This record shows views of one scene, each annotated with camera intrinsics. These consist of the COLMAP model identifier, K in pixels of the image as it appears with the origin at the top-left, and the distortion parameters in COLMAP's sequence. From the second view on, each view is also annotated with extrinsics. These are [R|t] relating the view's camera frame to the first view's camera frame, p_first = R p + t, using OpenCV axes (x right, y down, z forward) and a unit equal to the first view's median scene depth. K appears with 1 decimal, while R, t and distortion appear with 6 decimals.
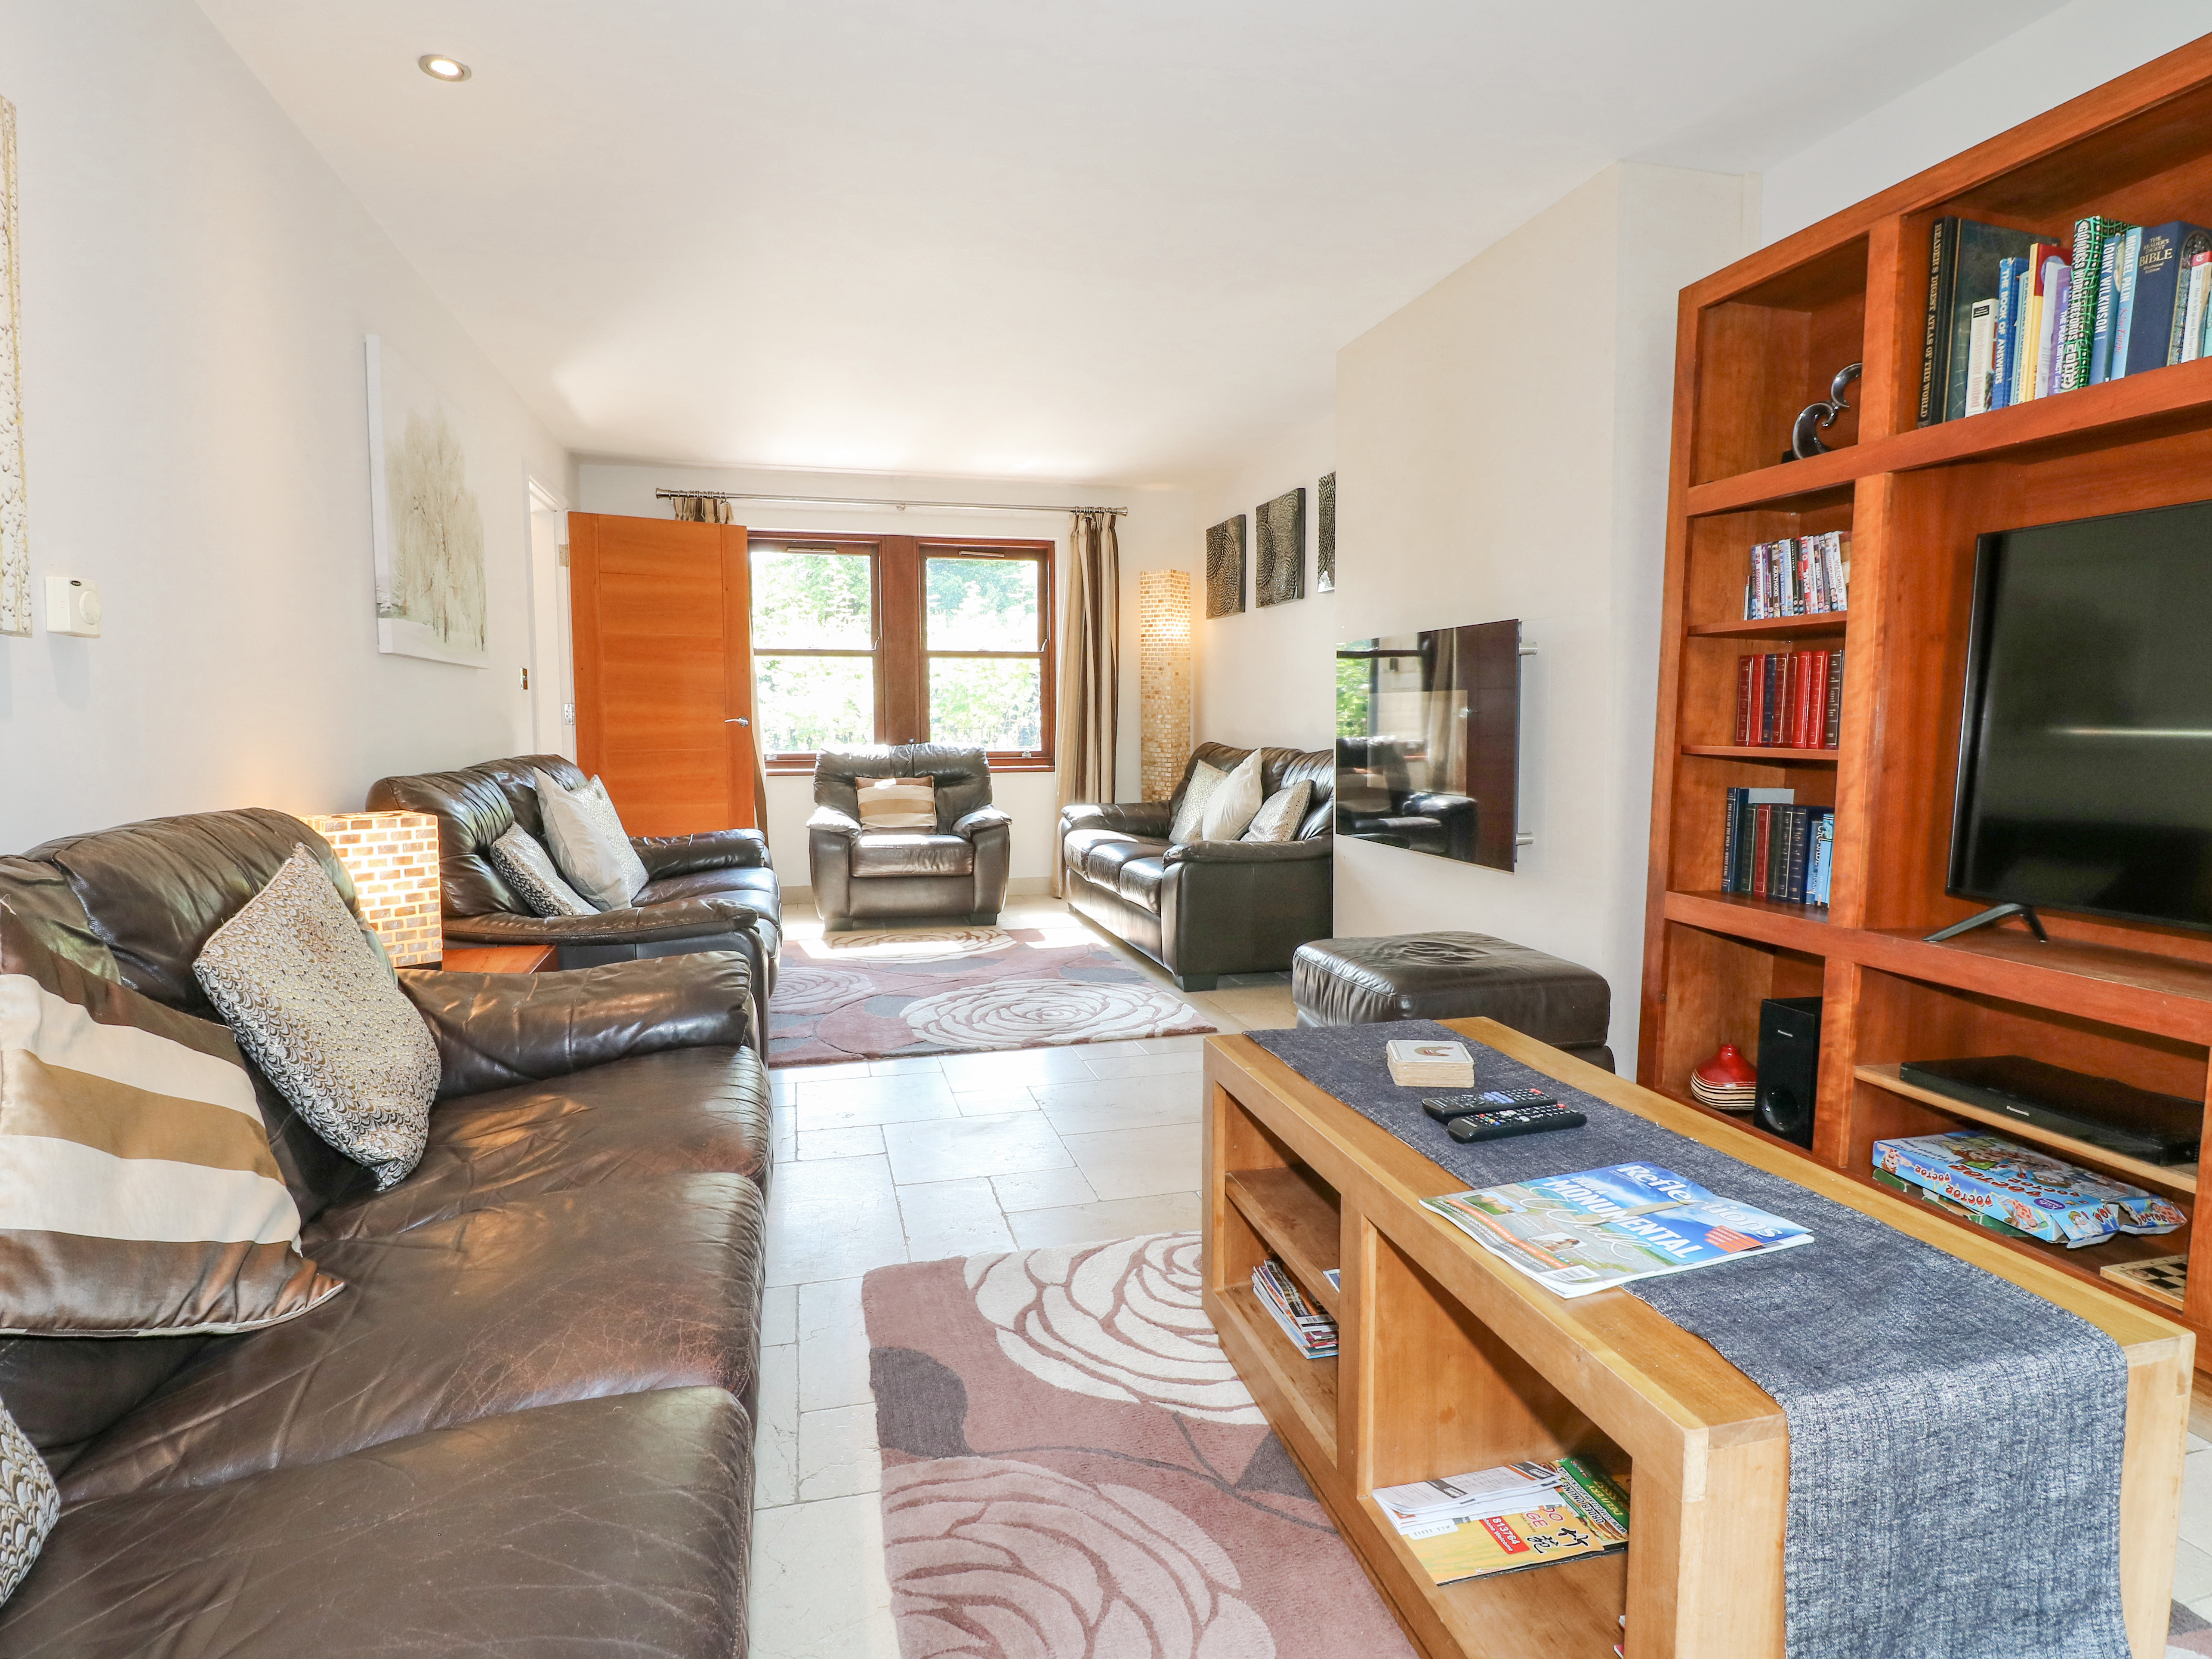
lens RADIAL K [[1141.6, 0, 1097.5], [0, 1141.6, 808.0], [0, 0, 1]] dist [-0.000558, -0.013675]
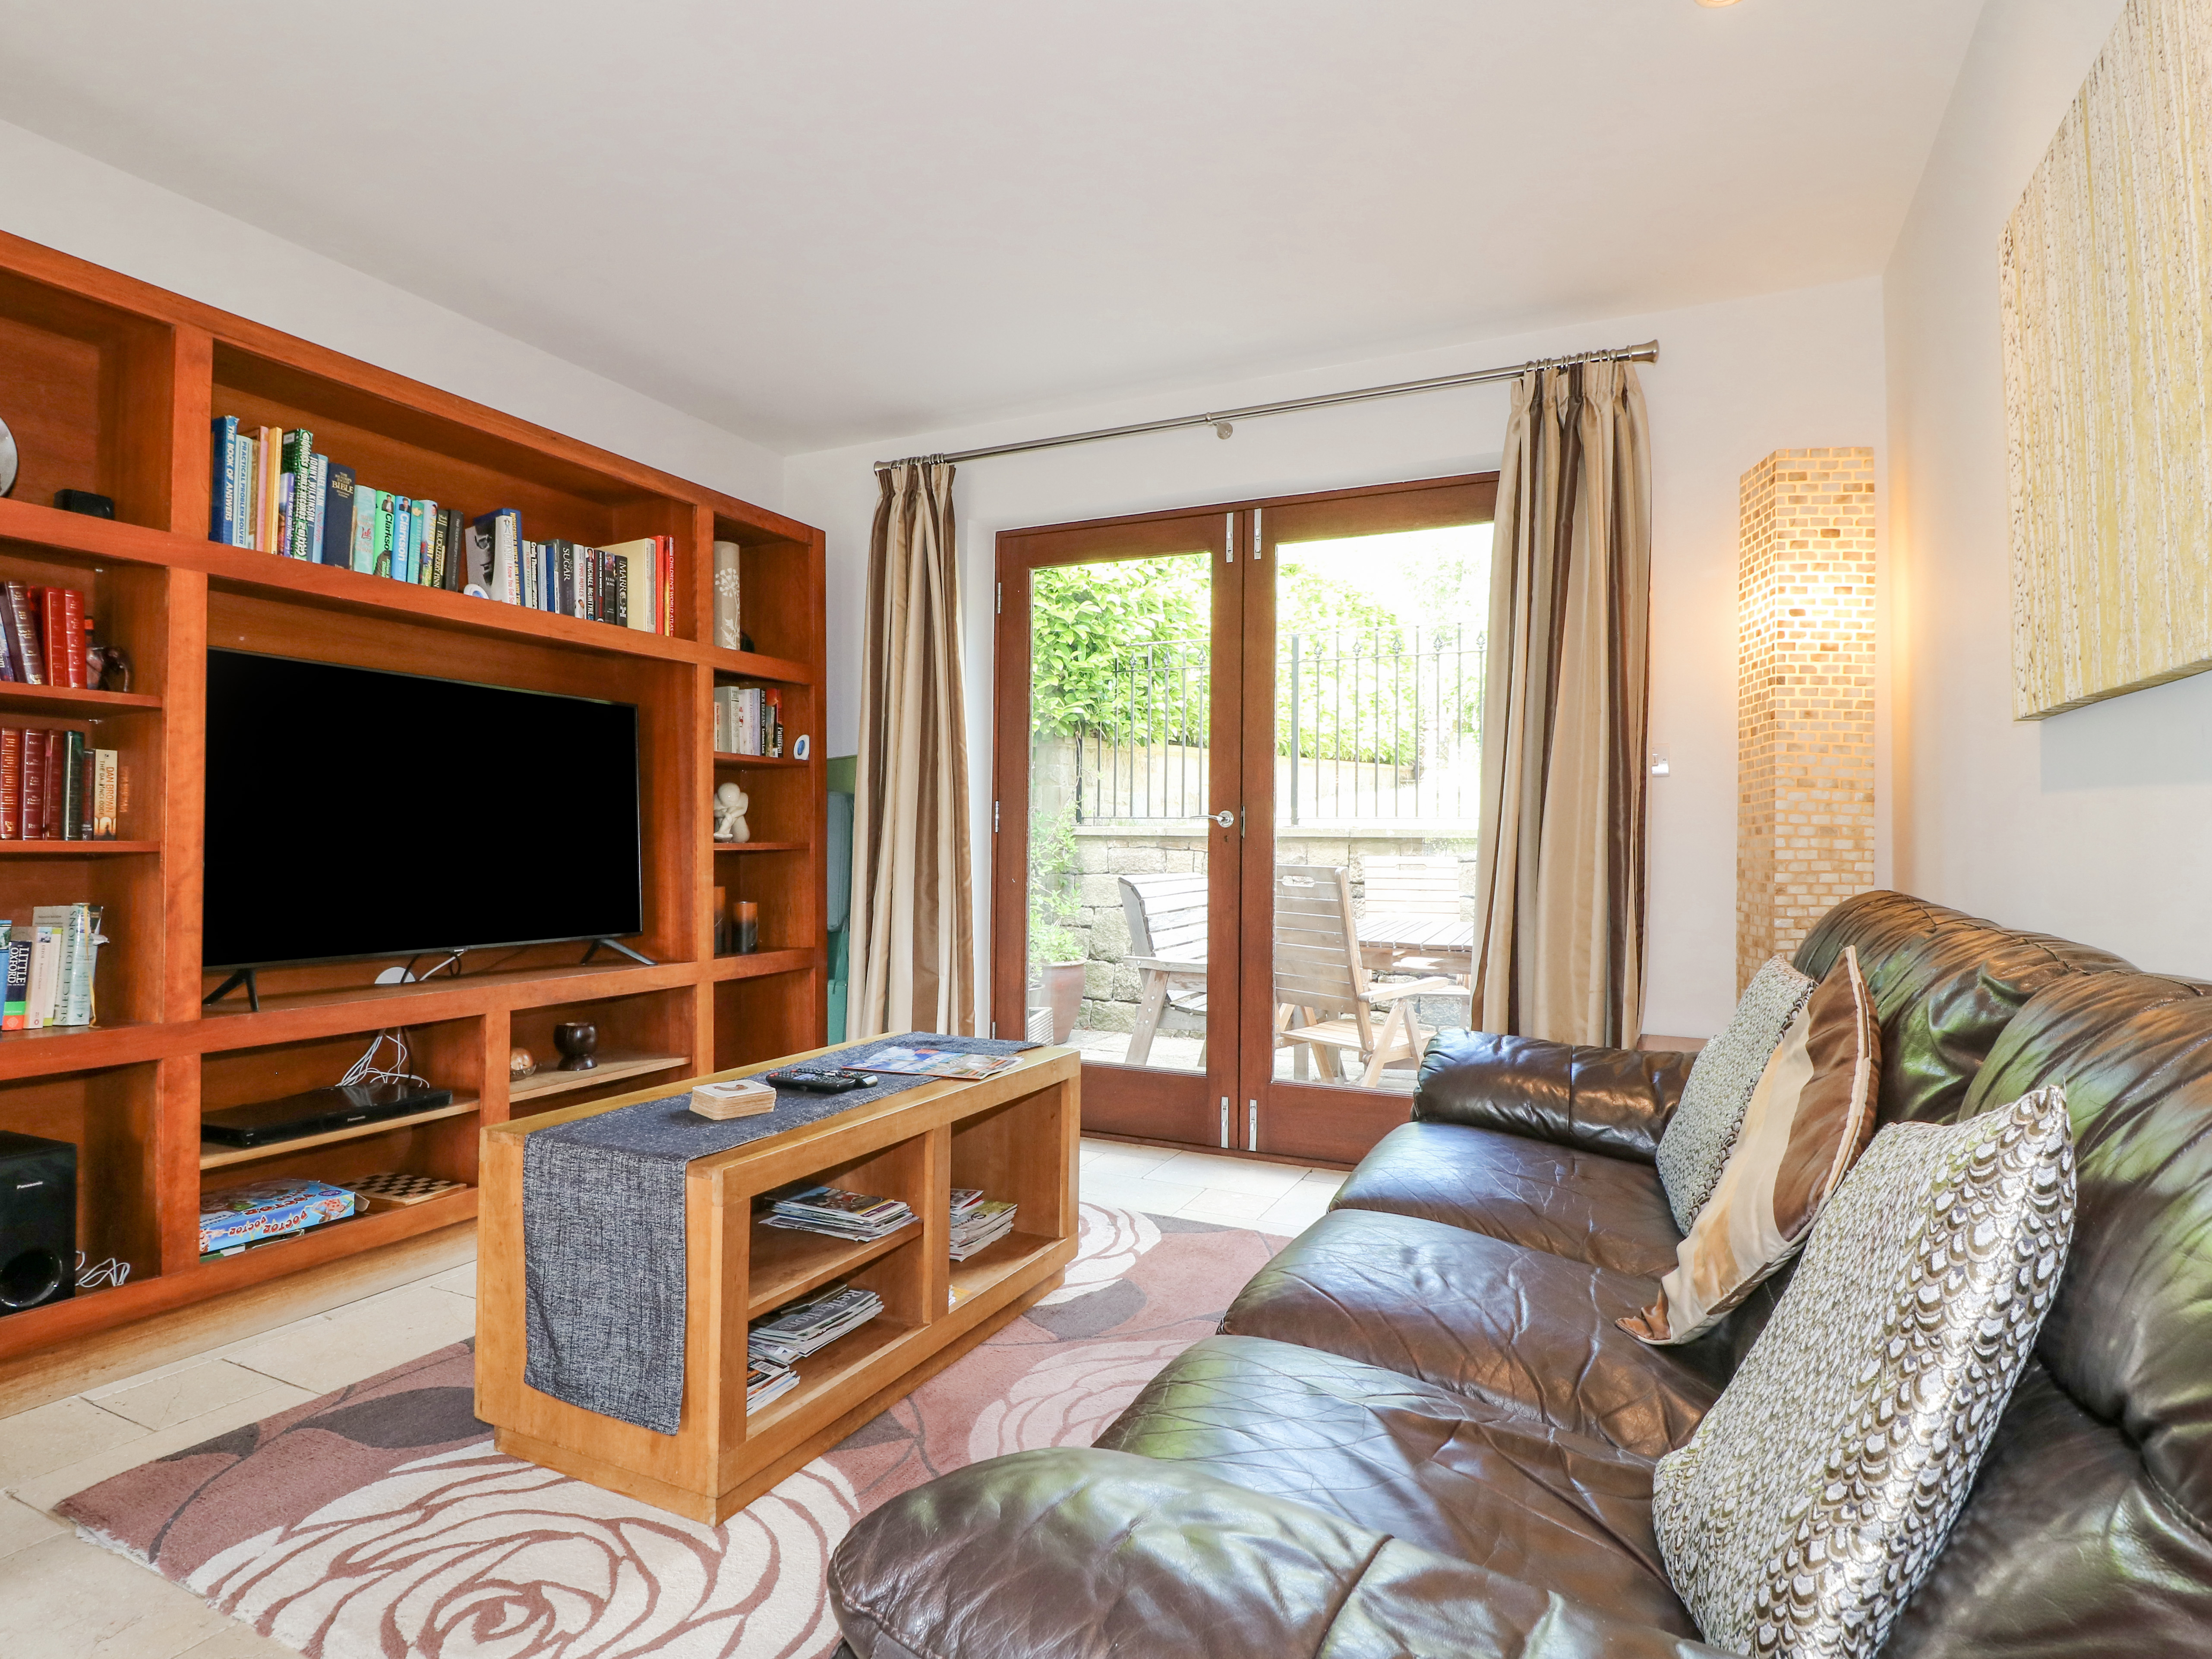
lens RADIAL K [[1141.6, 0, 1097.5], [0, 1141.6, 808.0], [0, 0, 1]] dist [-0.000558, -0.013675]
pose [[-0.755508, 0.012390, 0.655023, -0.663995], [0.036587, 0.999059, 0.023303, -0.083889], [-0.654117, 0.041570, -0.755250, 1.393347]]
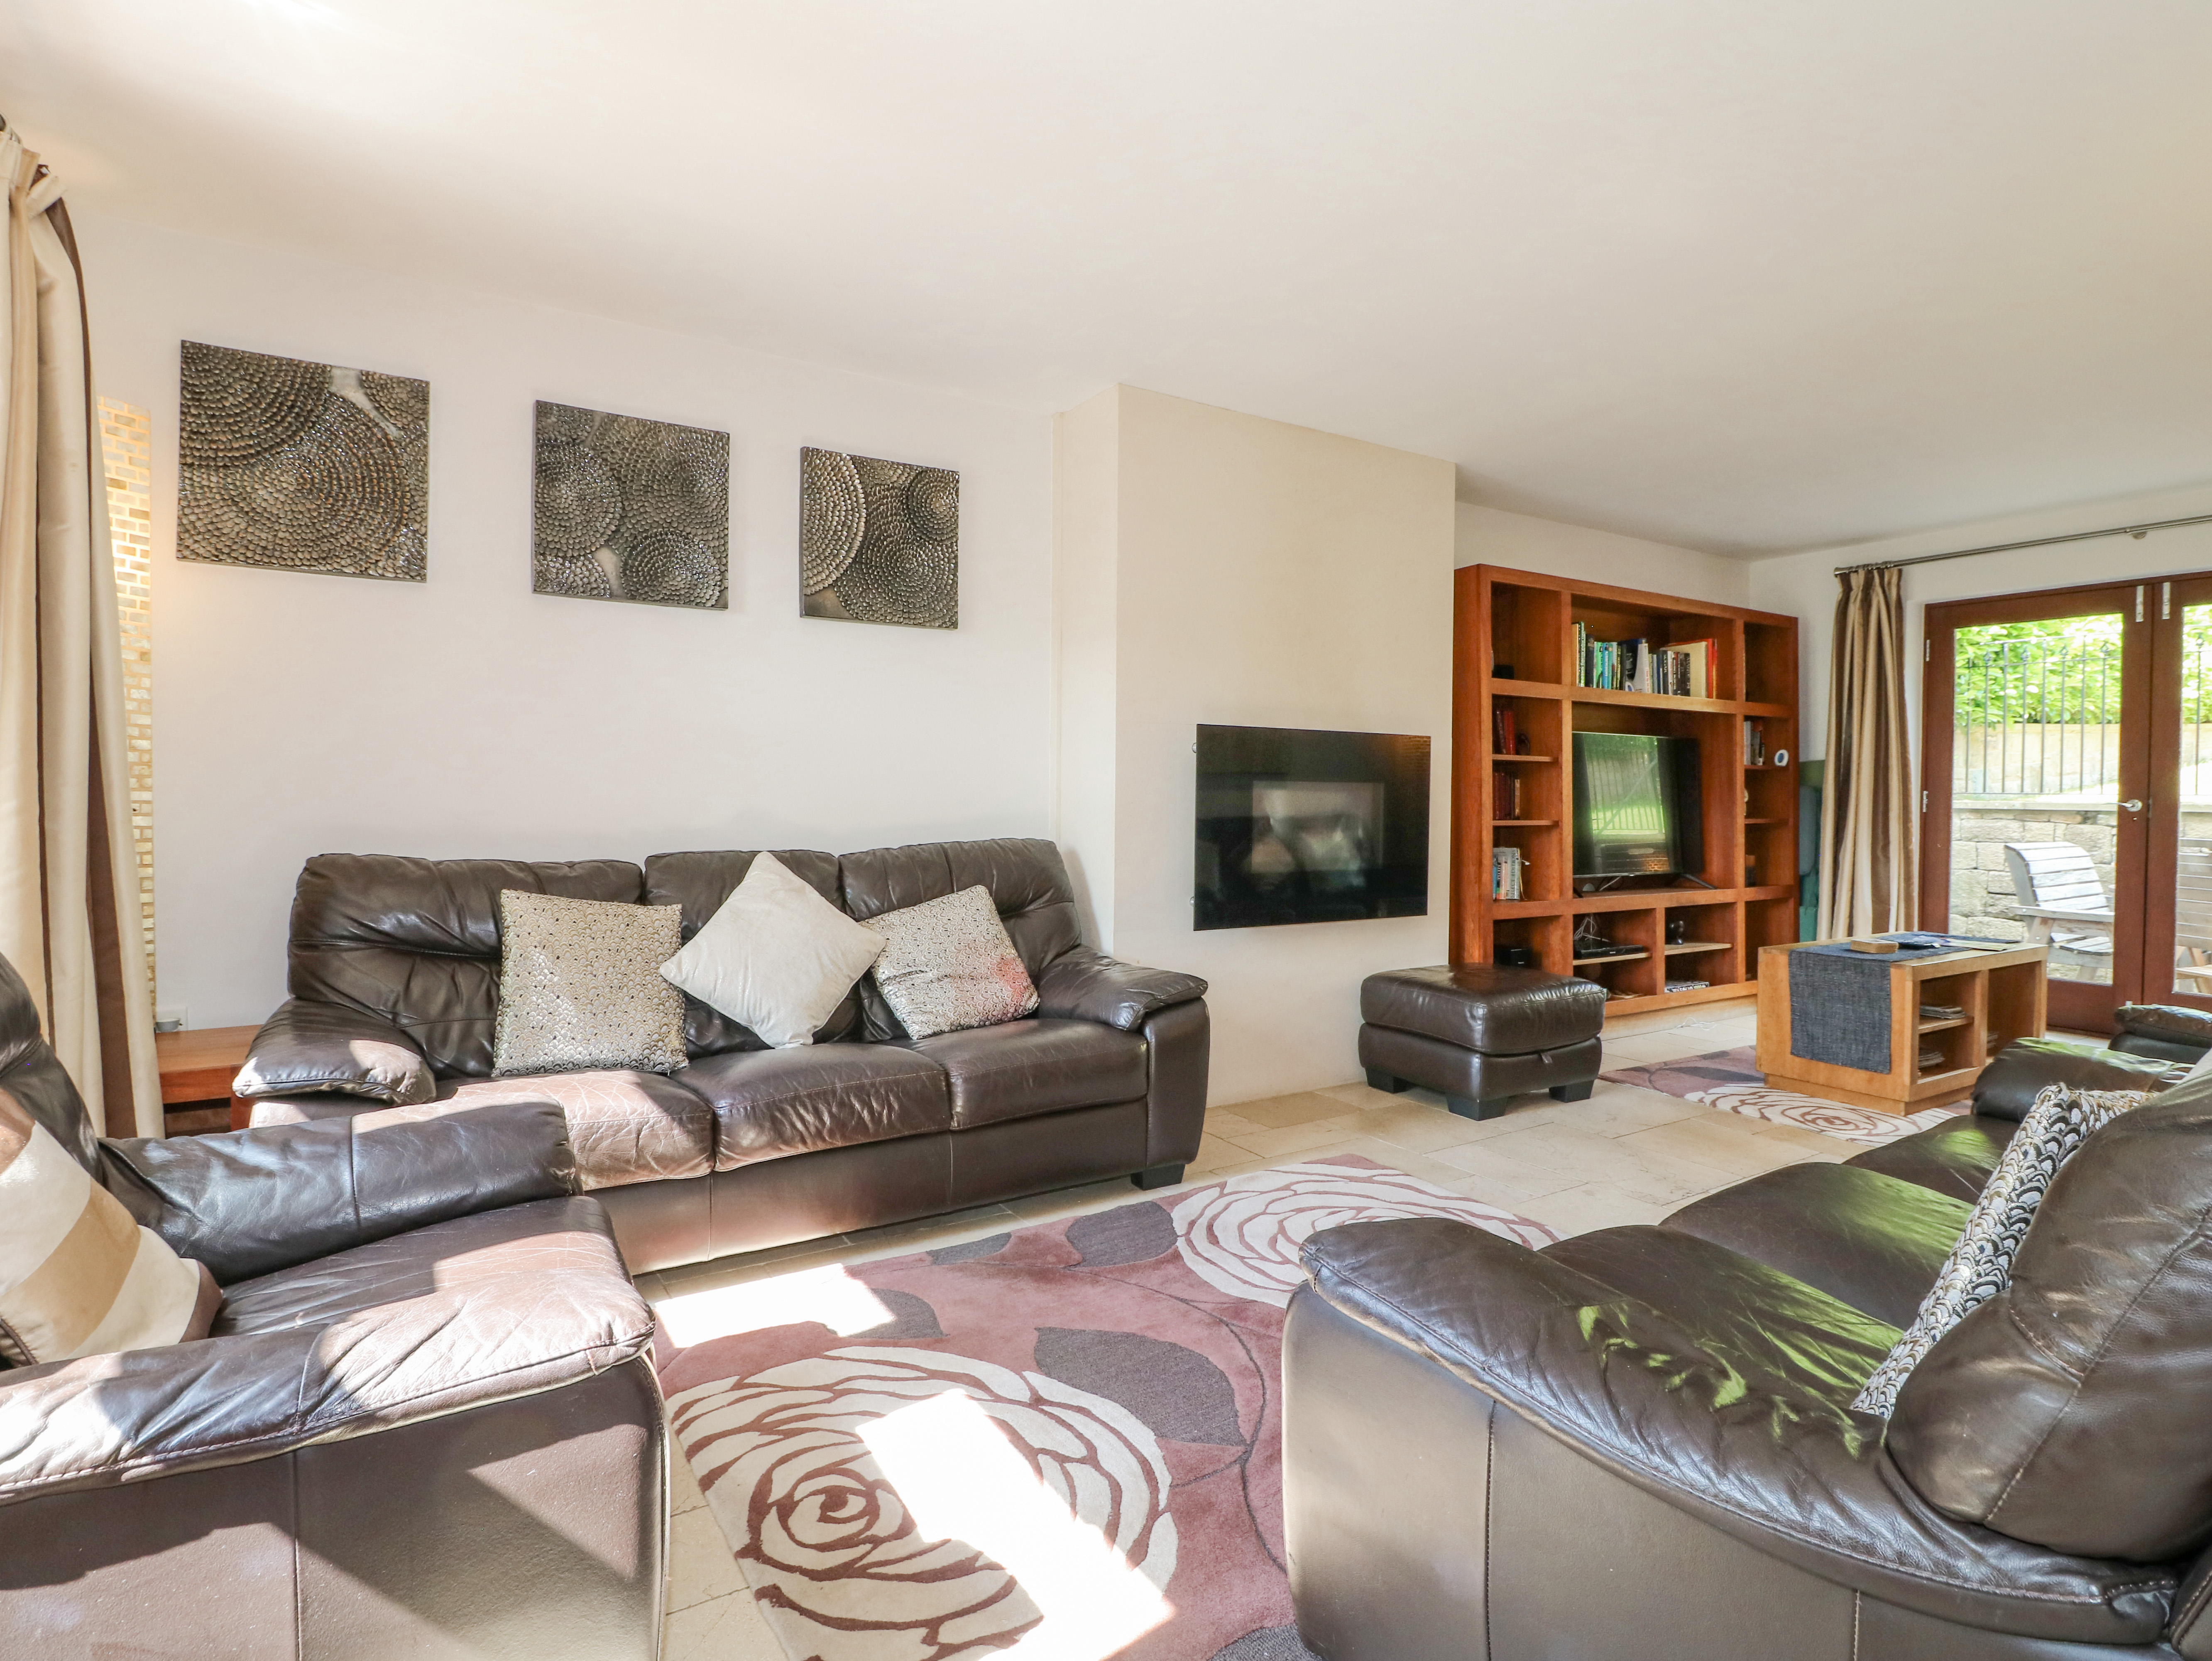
lens RADIAL K [[1141.7, 0, 1097.5], [0, 1141.7, 808.9], [0, 0, 1]] dist [-0.000558, -0.013675]
pose [[-0.295482, -0.016507, 0.955206, -1.416485], [0.056520, 0.997797, 0.034726, -0.239146], [-0.953675, 0.064249, -0.293898, 2.964911]]
